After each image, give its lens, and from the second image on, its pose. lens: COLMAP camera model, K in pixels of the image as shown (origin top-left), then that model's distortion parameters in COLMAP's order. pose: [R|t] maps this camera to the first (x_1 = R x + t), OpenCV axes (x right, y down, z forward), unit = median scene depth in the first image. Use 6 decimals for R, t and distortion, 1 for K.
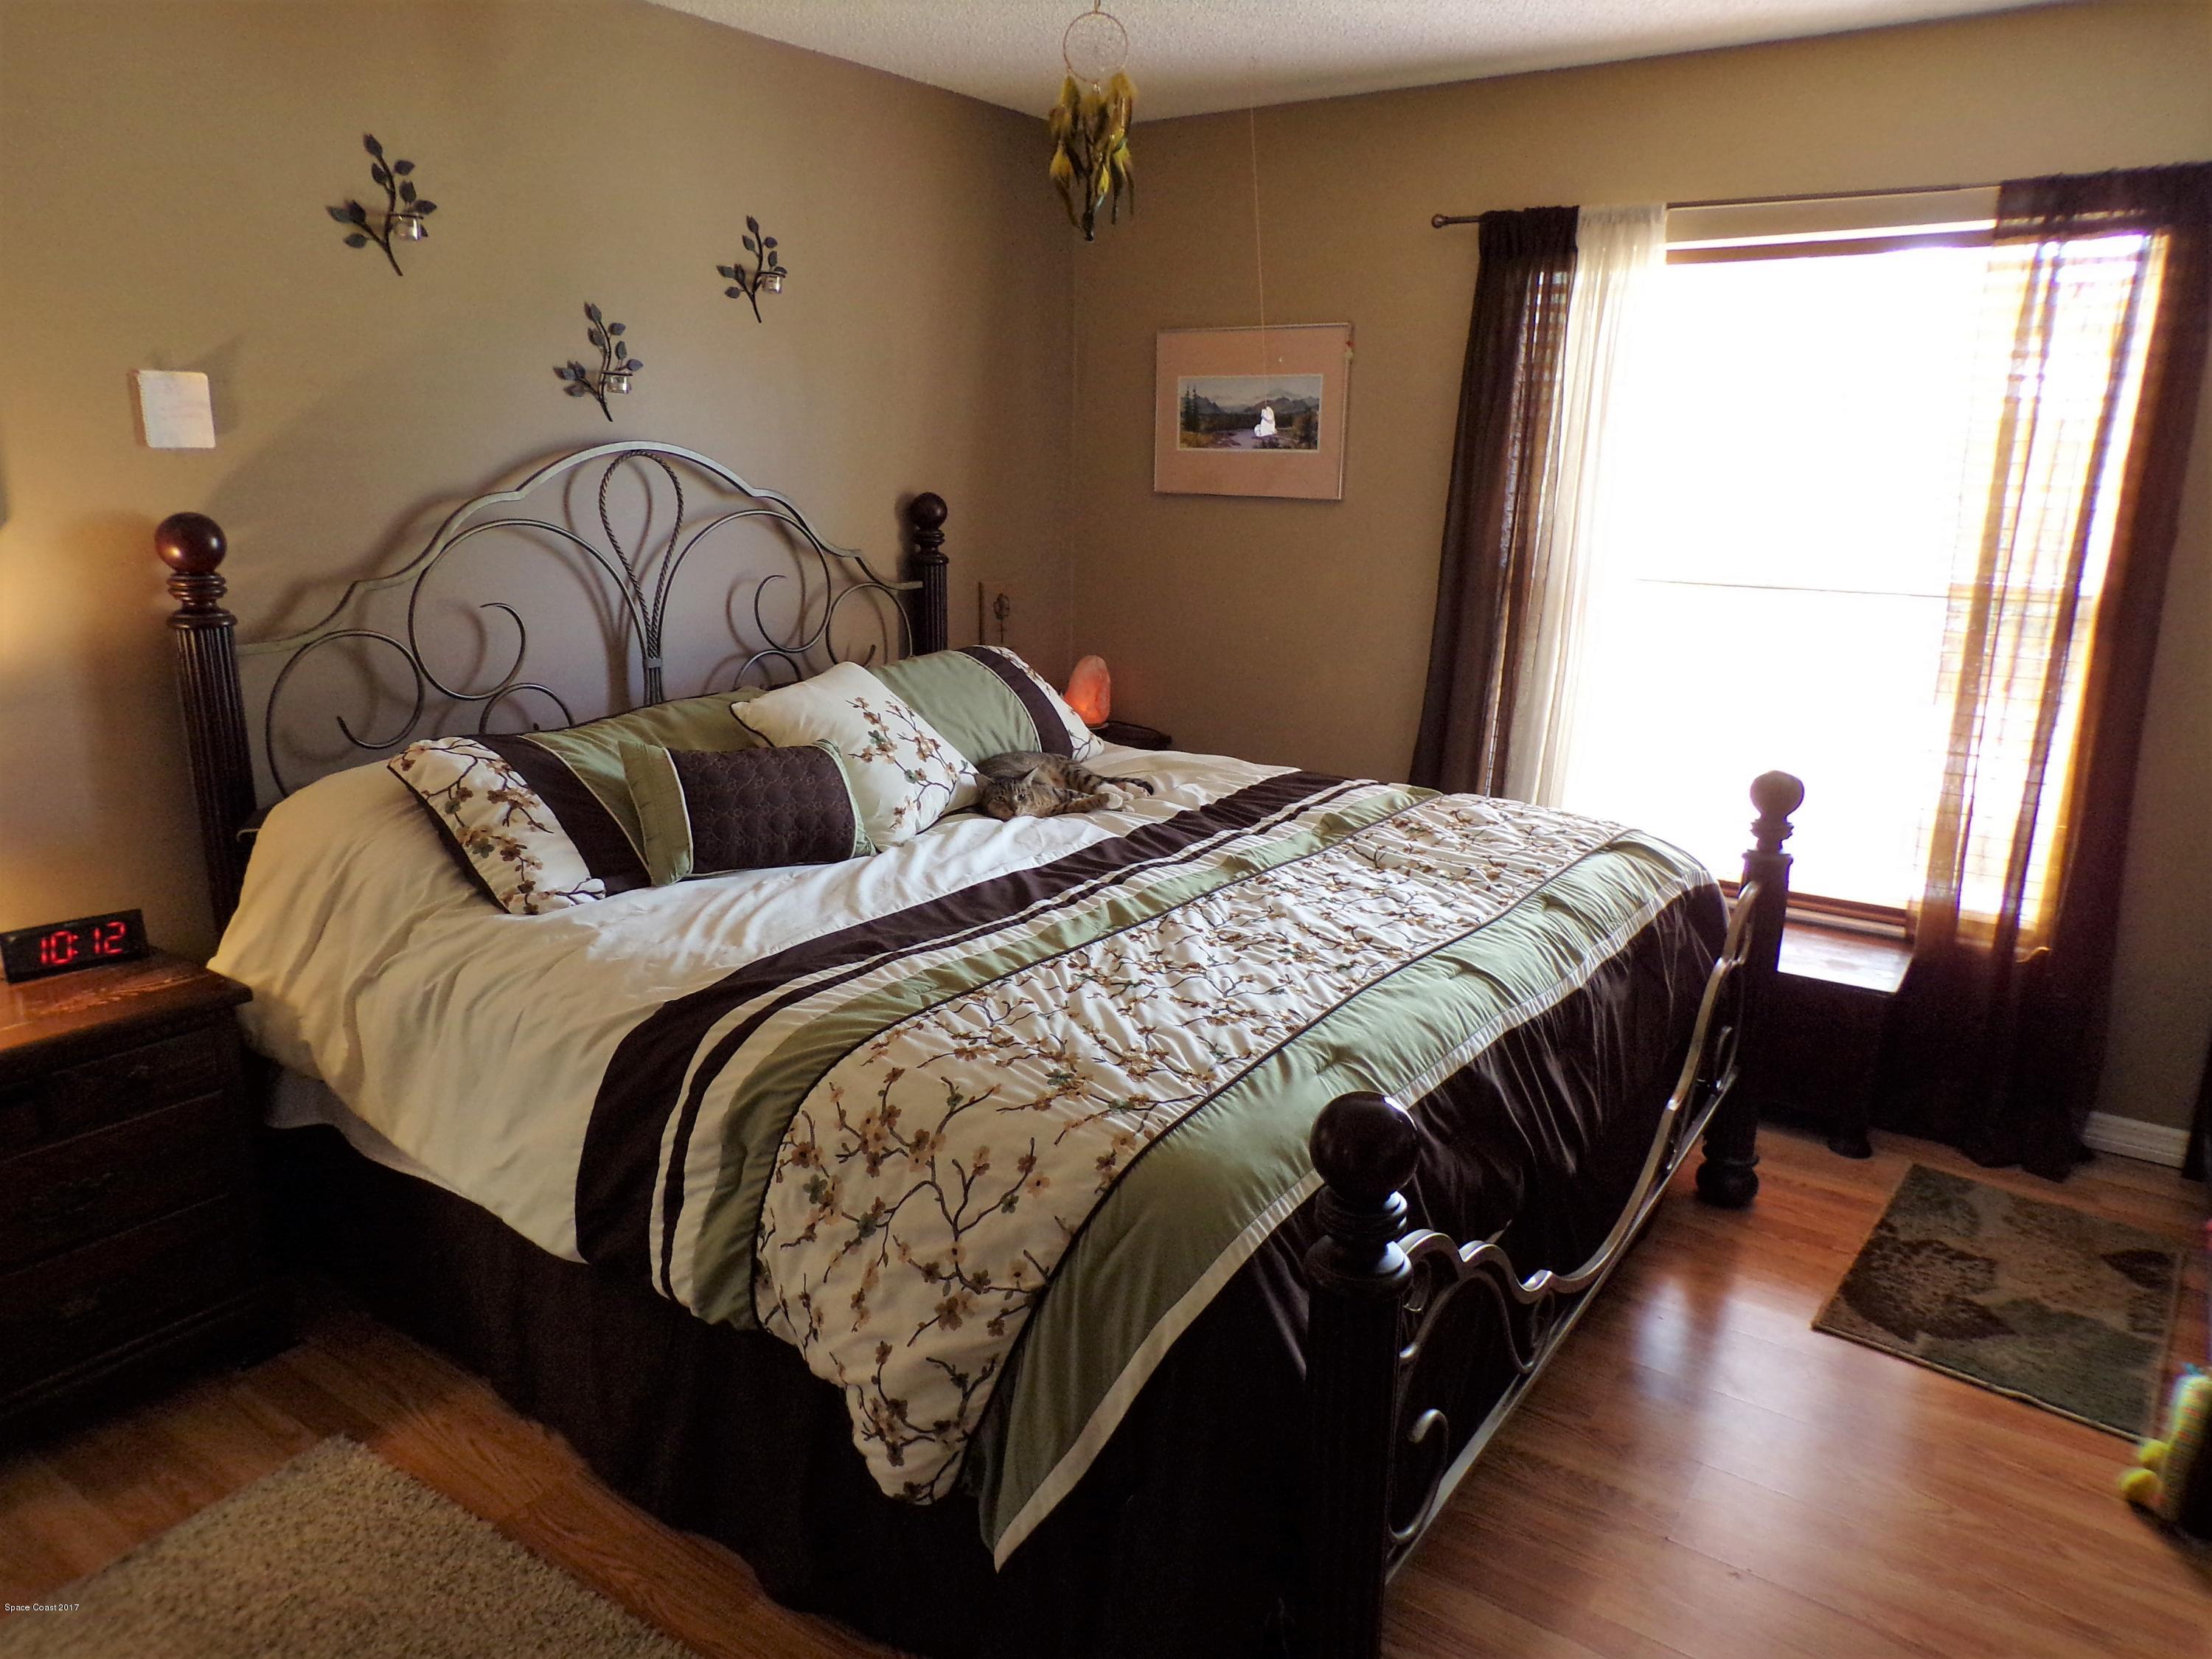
lens RADIAL K [[1525.0, 0, 1104.3], [0, 1525.0, 840.1], [0, 0, 1]] dist [-0.002586, 0.038781]
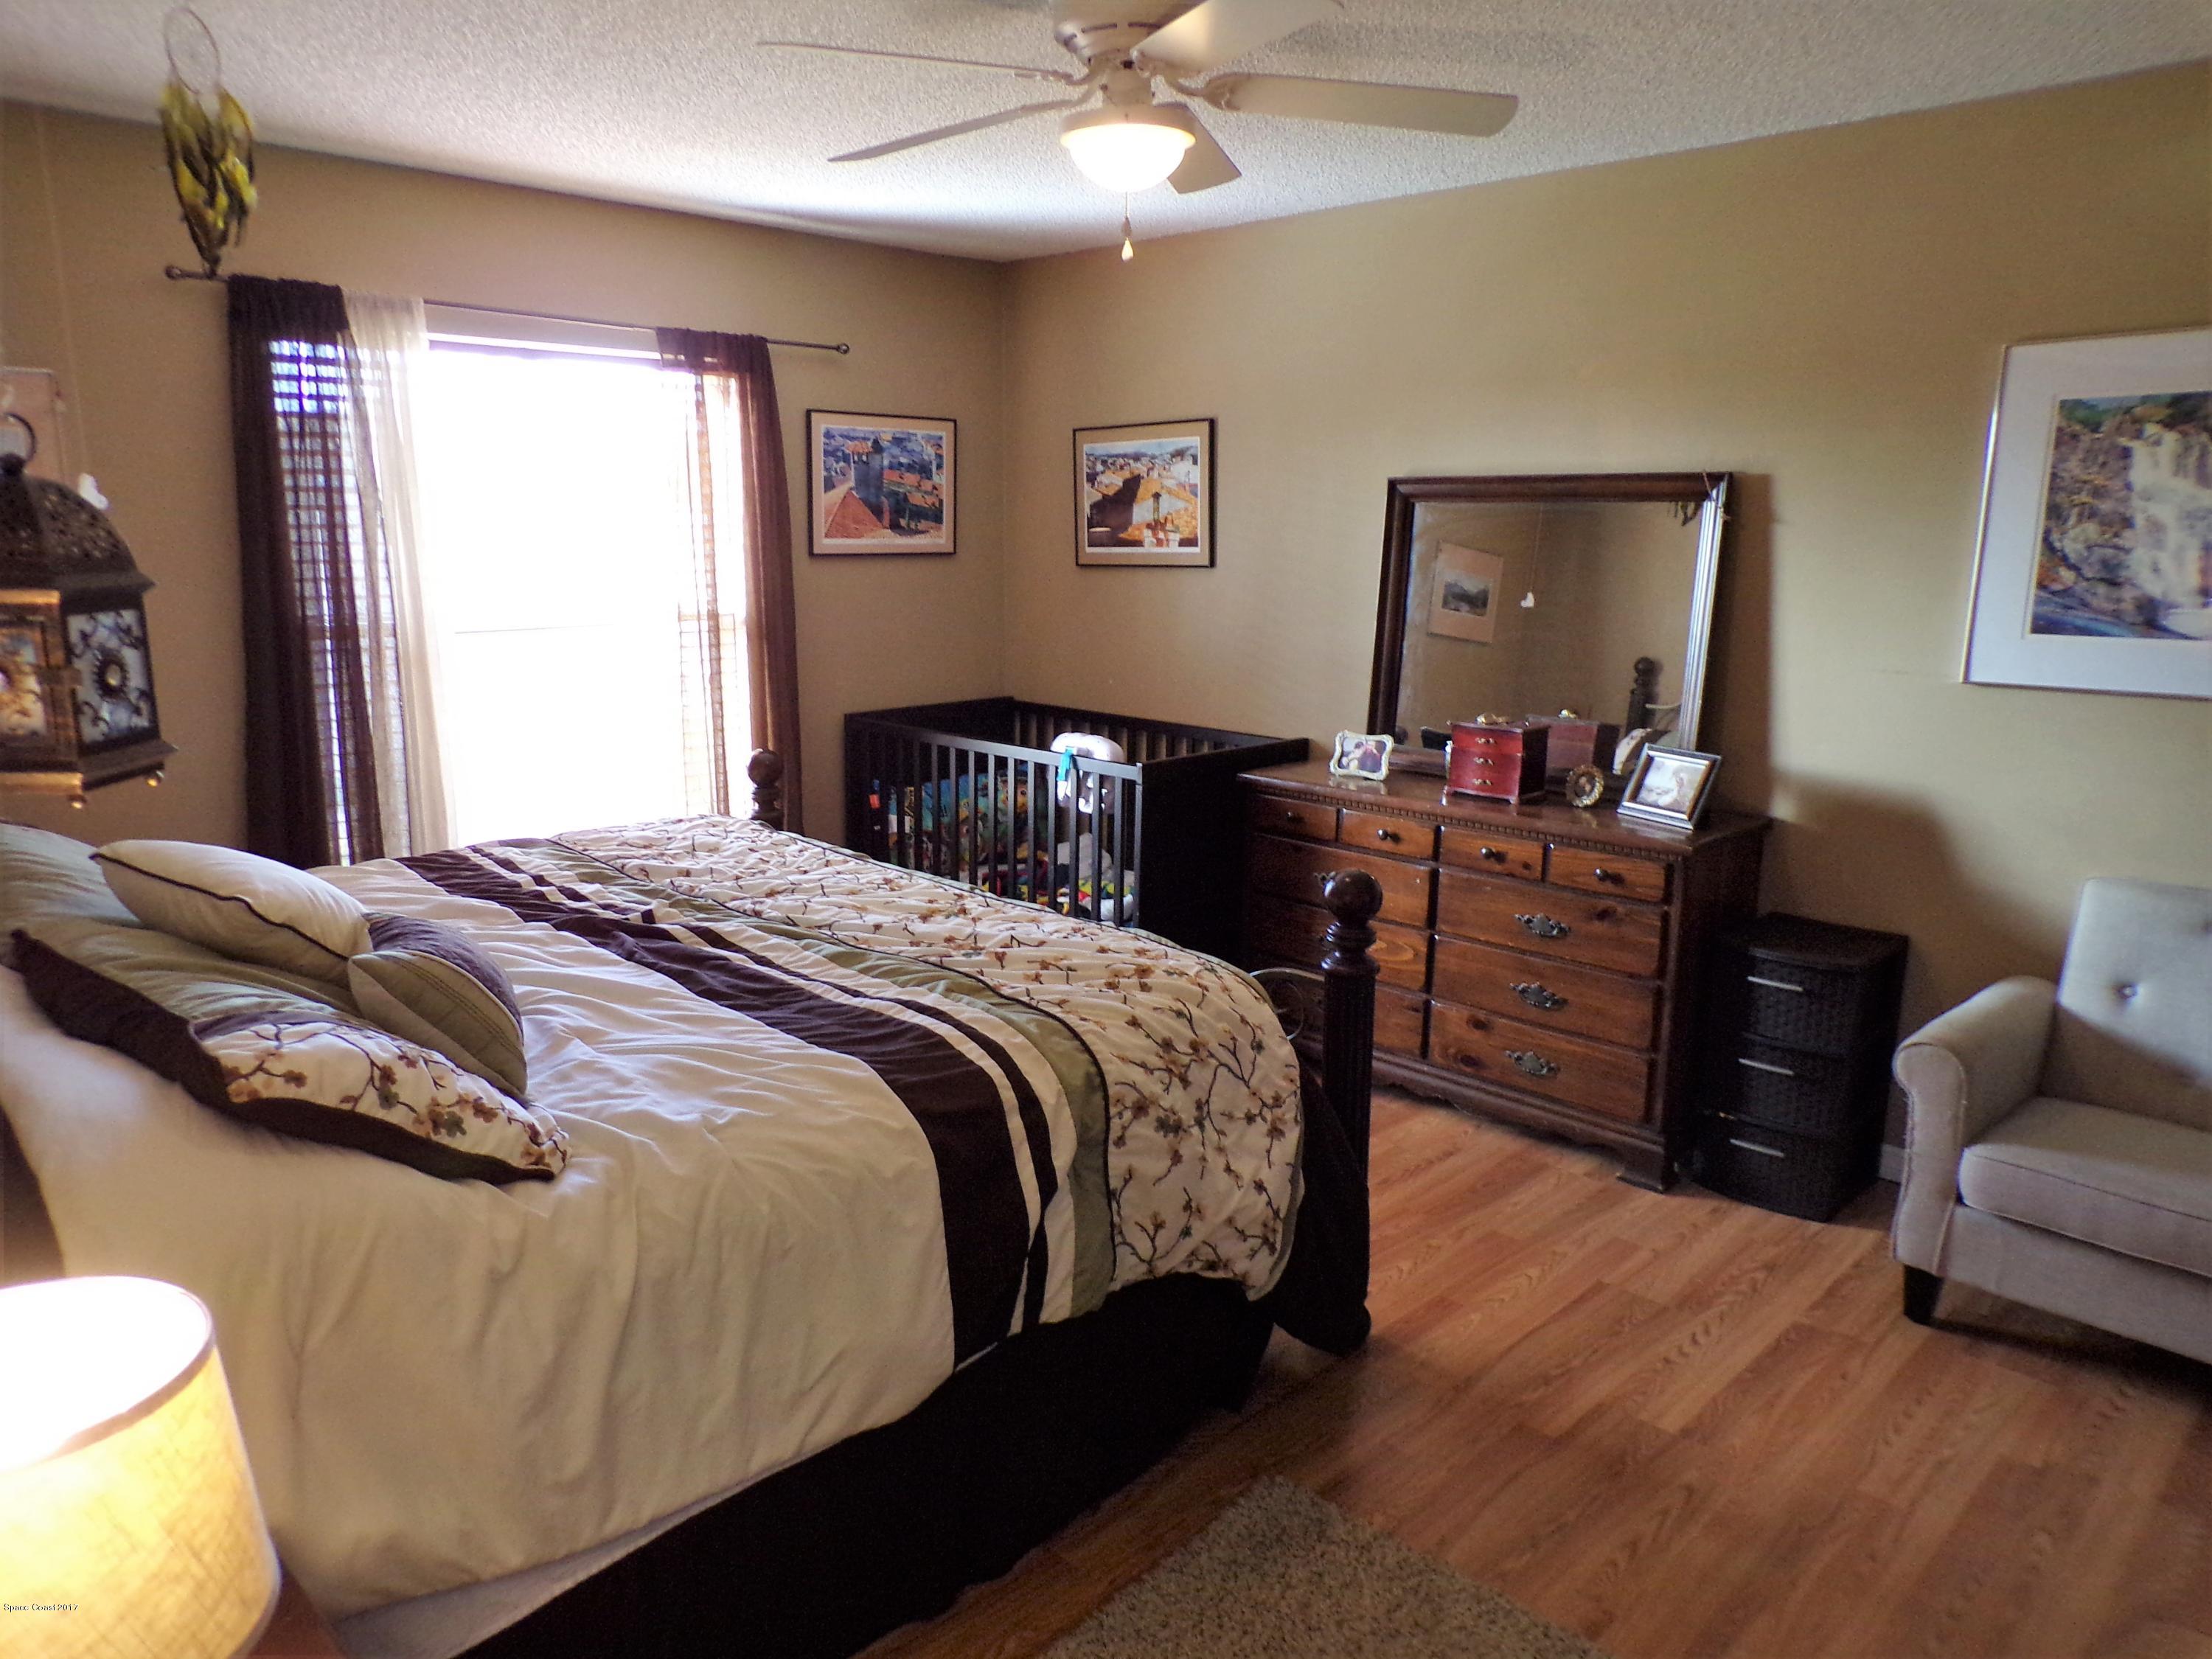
lens RADIAL K [[1503.4, 0, 1106.4], [0, 1503.4, 845.3], [0, 0, 1]] dist [-0.000647, -0.000190]
pose [[0.164308, -0.219735, 0.961623, -0.984808], [0.244423, 0.953540, 0.176124, -0.159530], [-0.955647, 0.206104, 0.210382, 0.555030]]
